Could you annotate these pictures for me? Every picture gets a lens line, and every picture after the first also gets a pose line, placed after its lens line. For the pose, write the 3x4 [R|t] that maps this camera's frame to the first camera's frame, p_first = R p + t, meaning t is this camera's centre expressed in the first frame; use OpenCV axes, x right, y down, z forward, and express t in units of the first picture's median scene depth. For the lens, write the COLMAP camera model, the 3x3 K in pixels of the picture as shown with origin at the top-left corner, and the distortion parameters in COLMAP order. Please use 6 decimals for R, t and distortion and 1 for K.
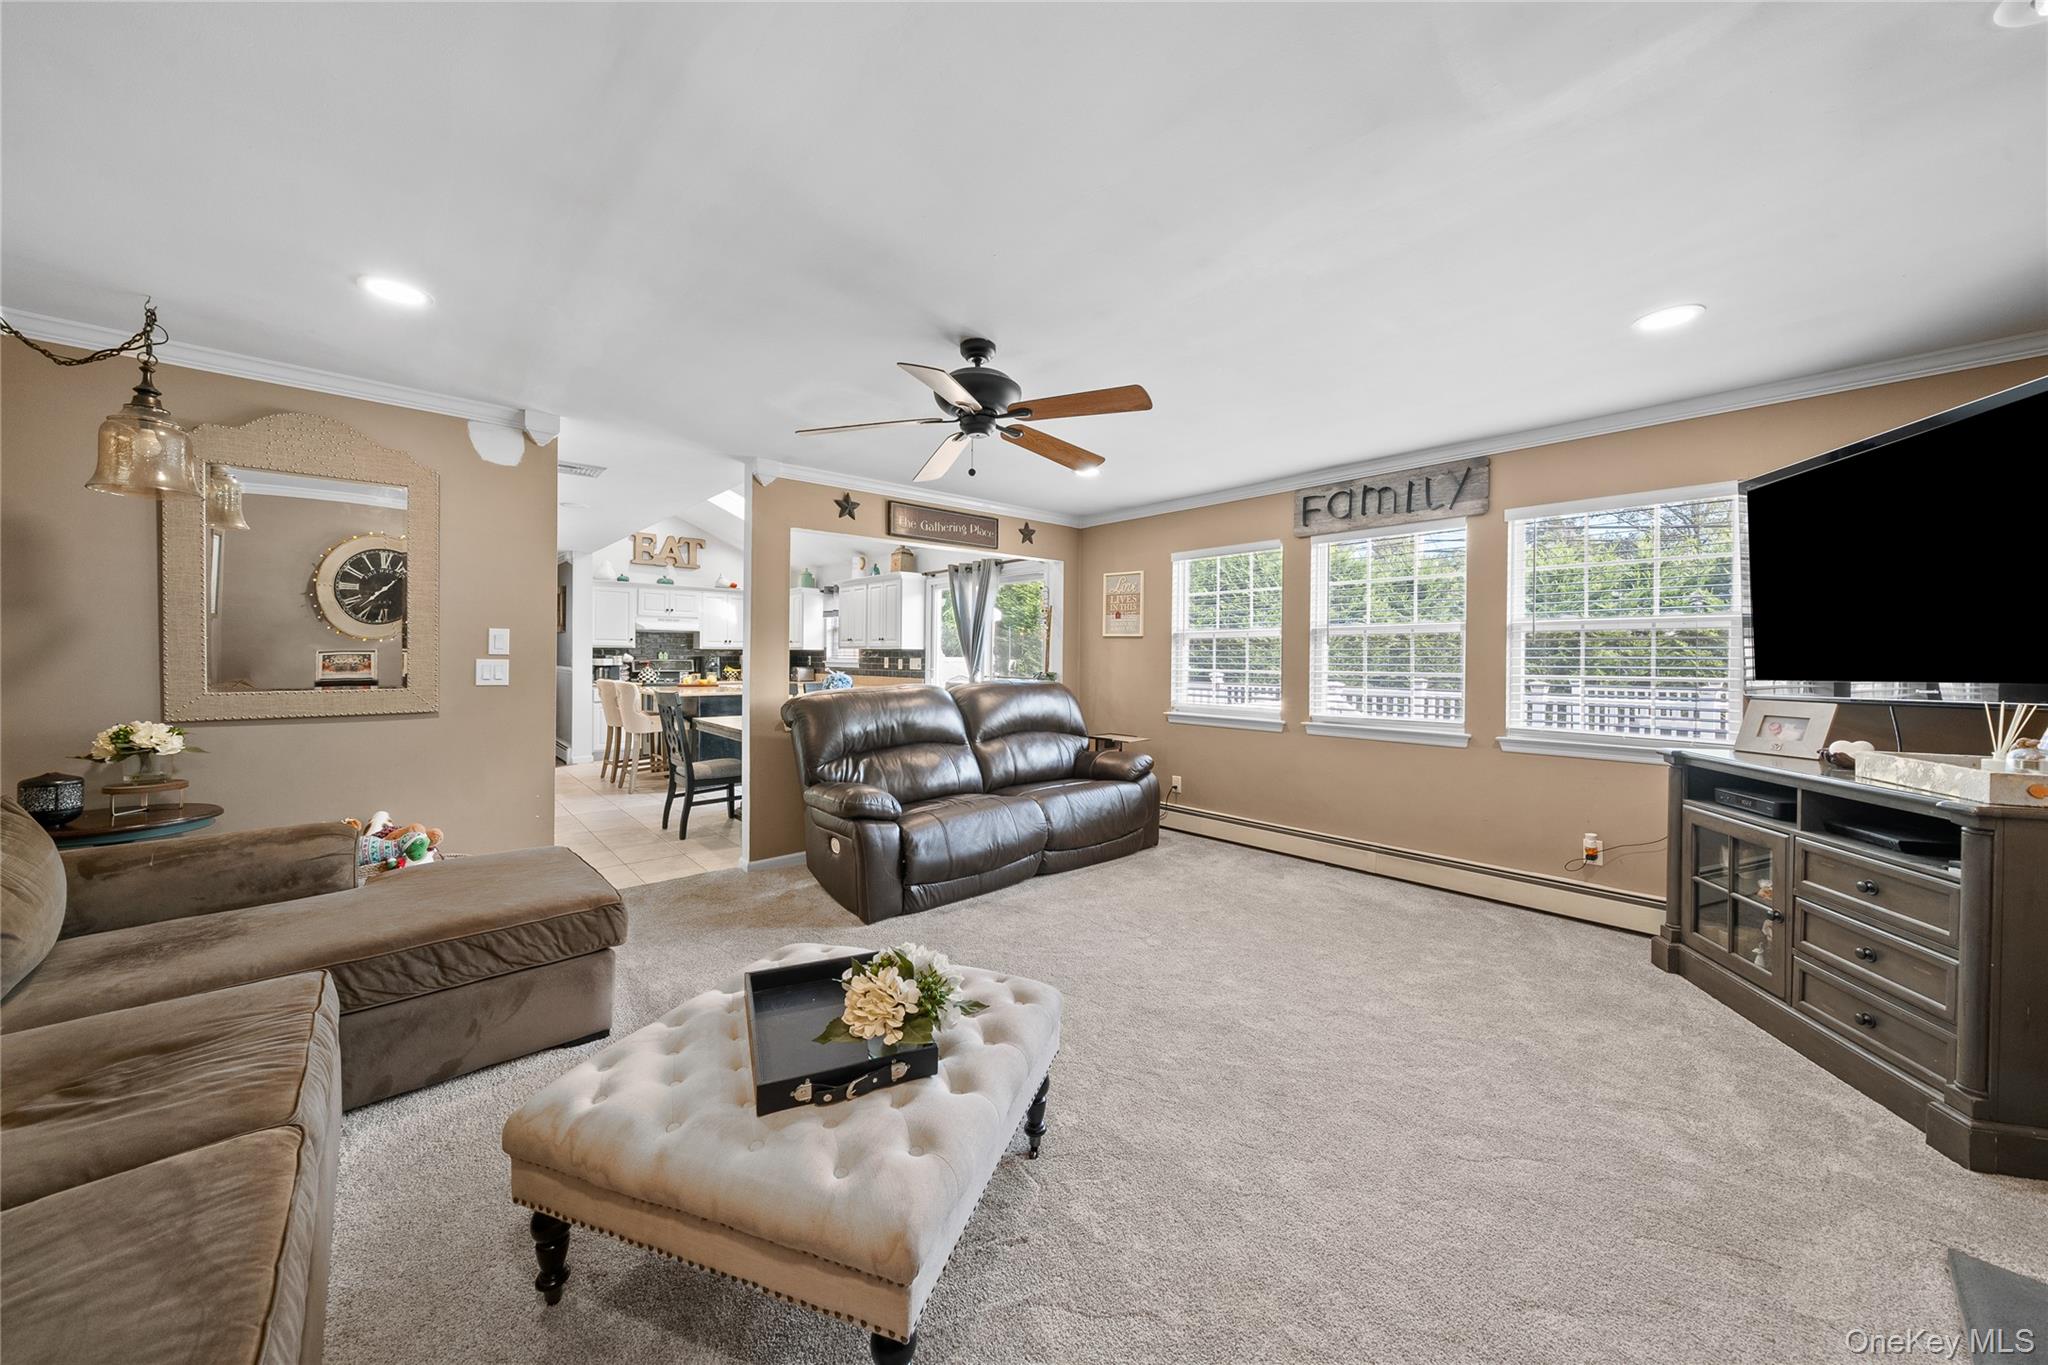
lens RADIAL K [[709.9, 0, 1029.1], [0, 709.9, 662.5], [0, 0, 1]] dist [-0.006109, -0.000565]
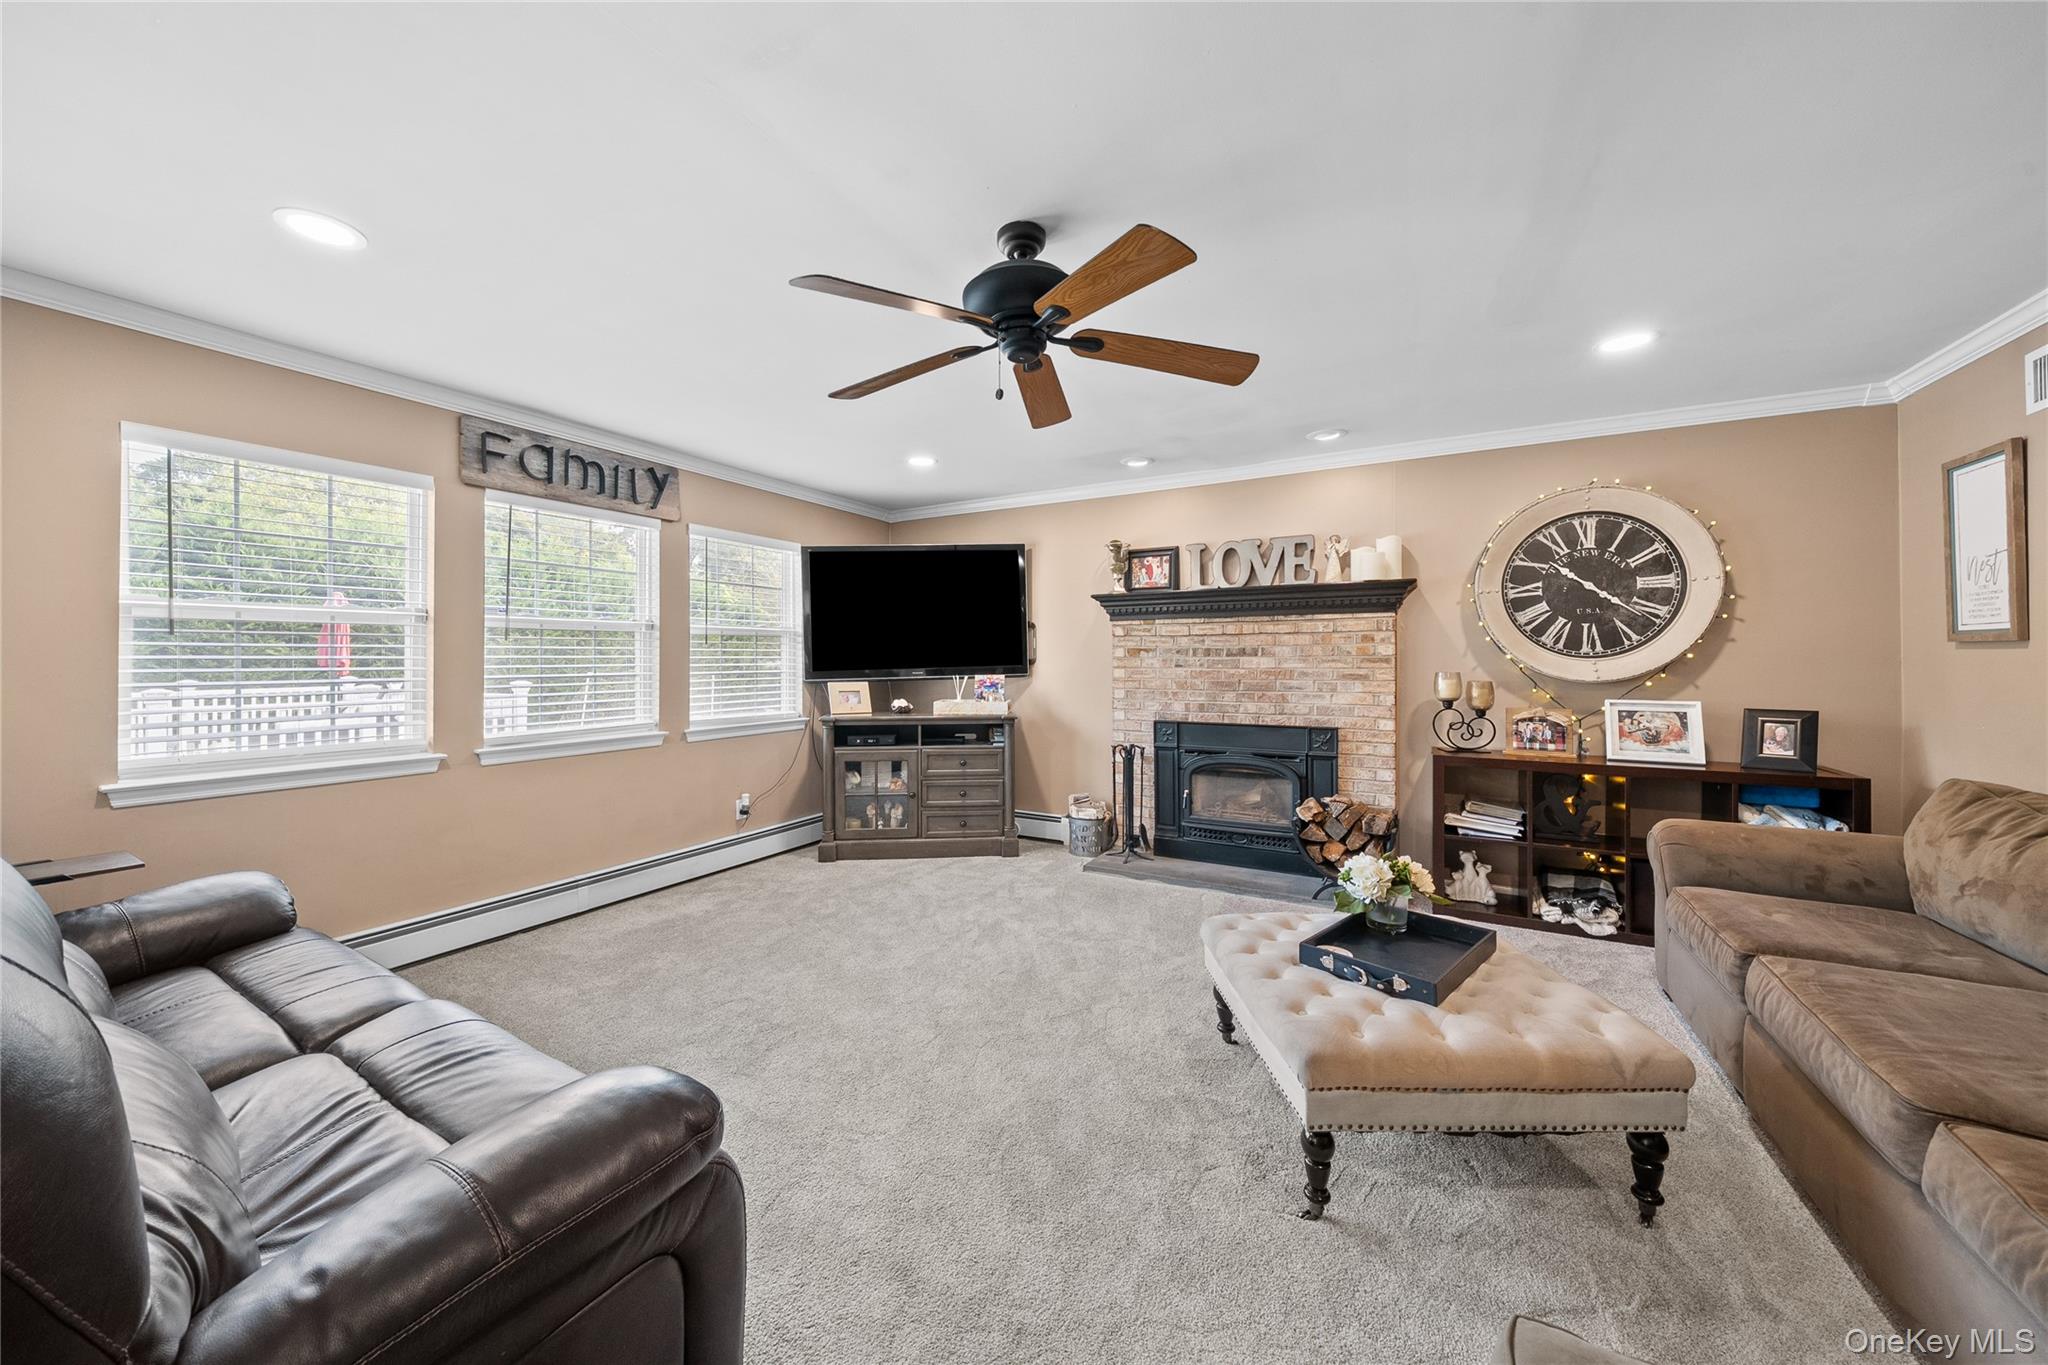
lens RADIAL K [[709.9, 0, 1009.9], [0, 709.9, 653.3], [0, 0, 1]] dist [-0.006109, -0.000565]
pose [[-0.302406, 0.000670, 0.953179, -0.233357], [0.003995, 0.999992, 0.000565, -0.005121], [-0.953171, 0.003979, -0.302406, 0.375449]]
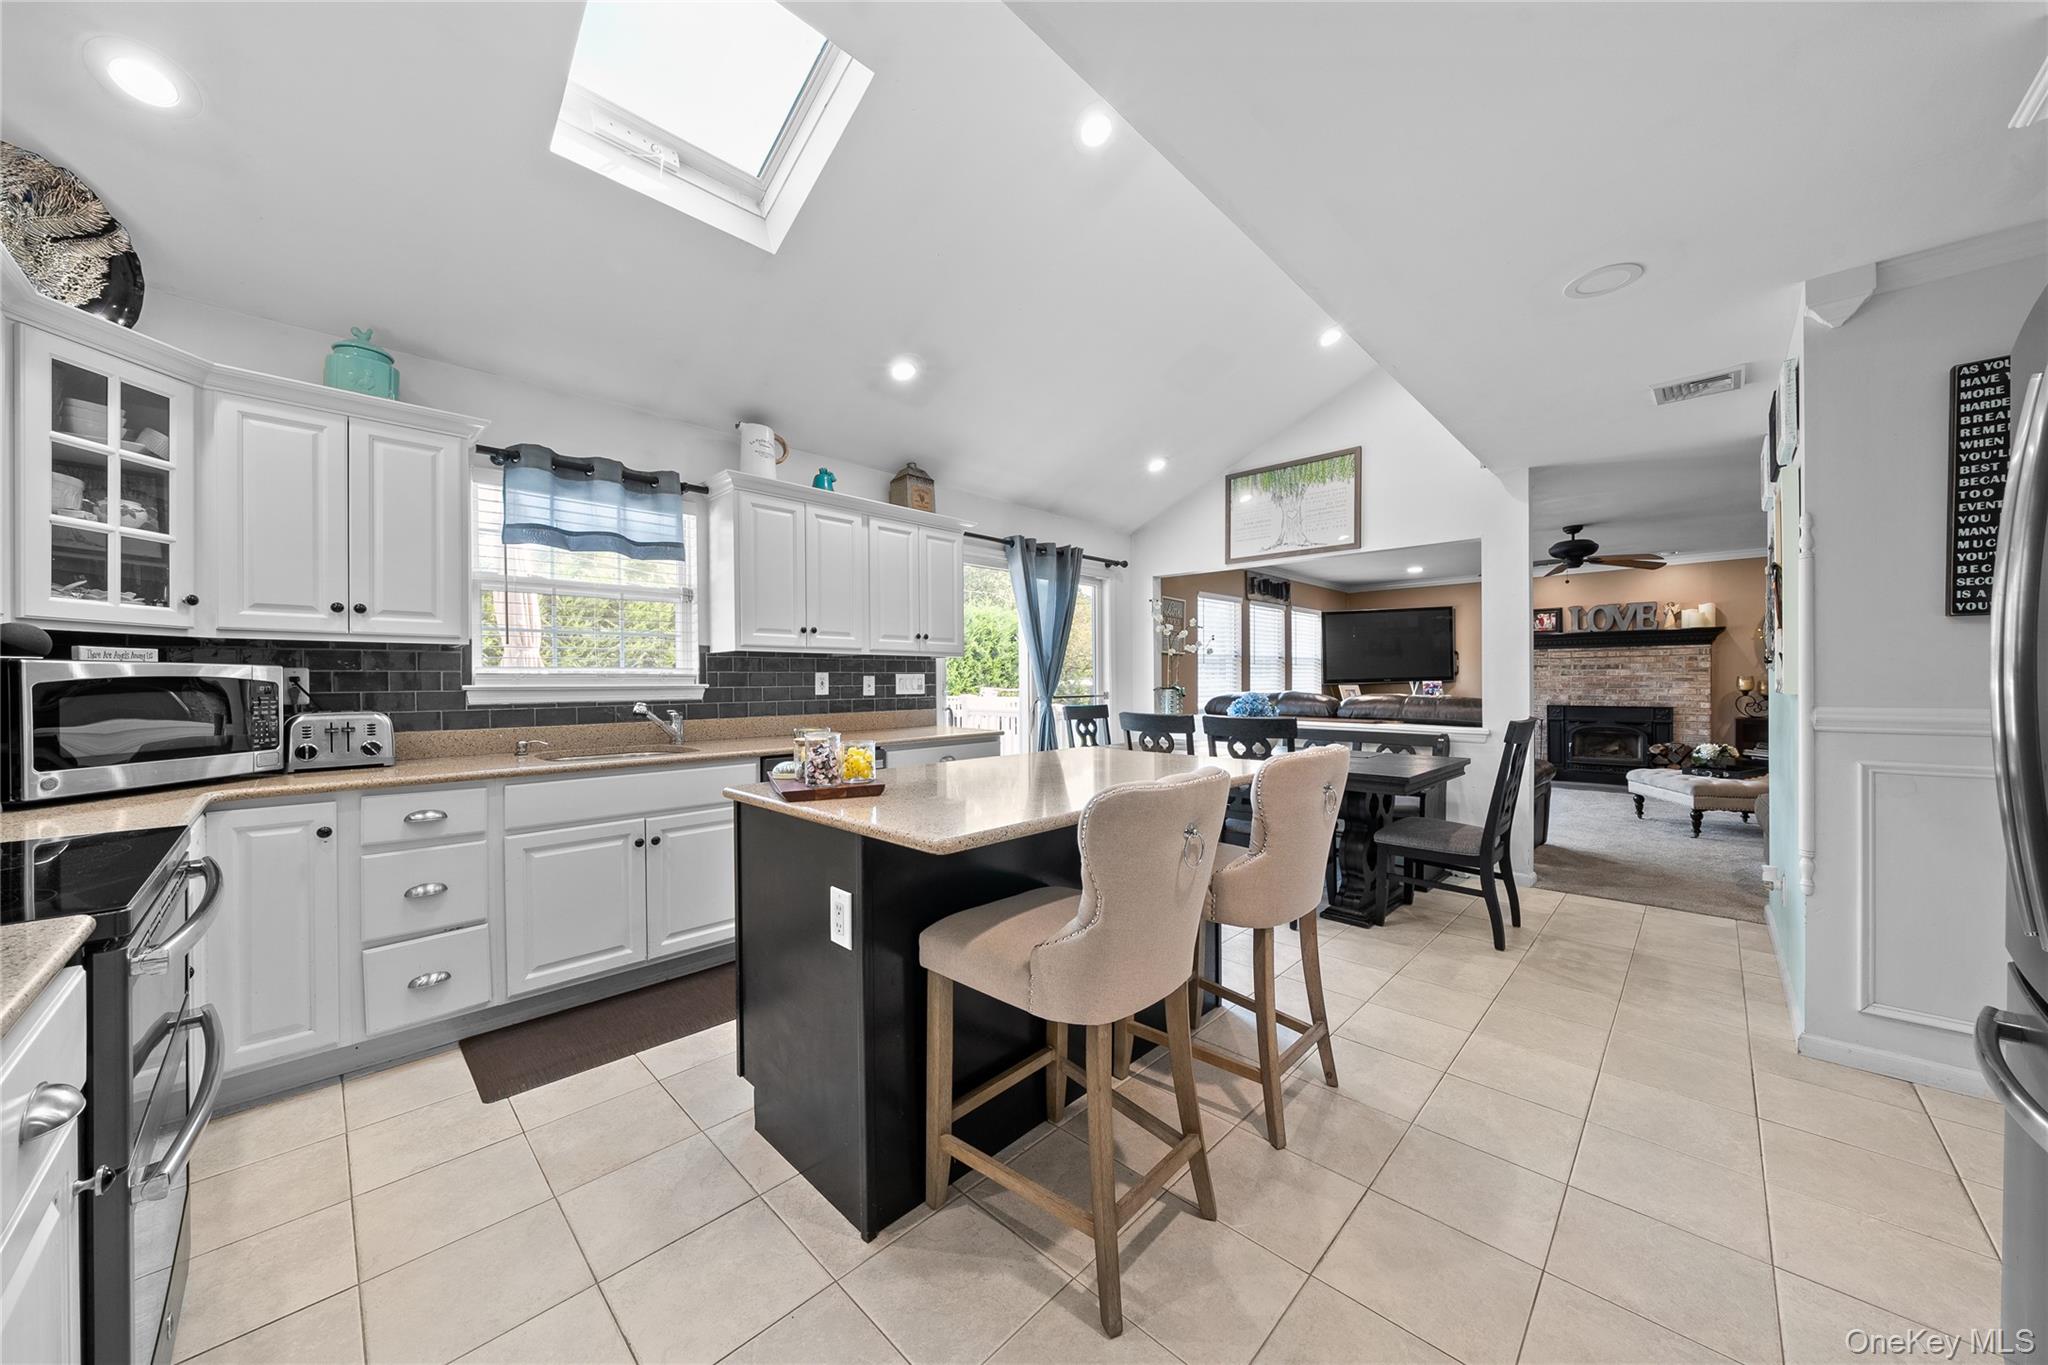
lens RADIAL K [[709.9, 0, 1015.7], [0, 709.9, 685.6], [0, 0, 1]] dist [-0.006109, -0.000565]
pose [[-0.061193, -0.014227, 0.998025, -0.668754], [0.012408, 0.999810, 0.015014, -0.003953], [-0.998049, 0.013302, -0.061005, 0.887472]]
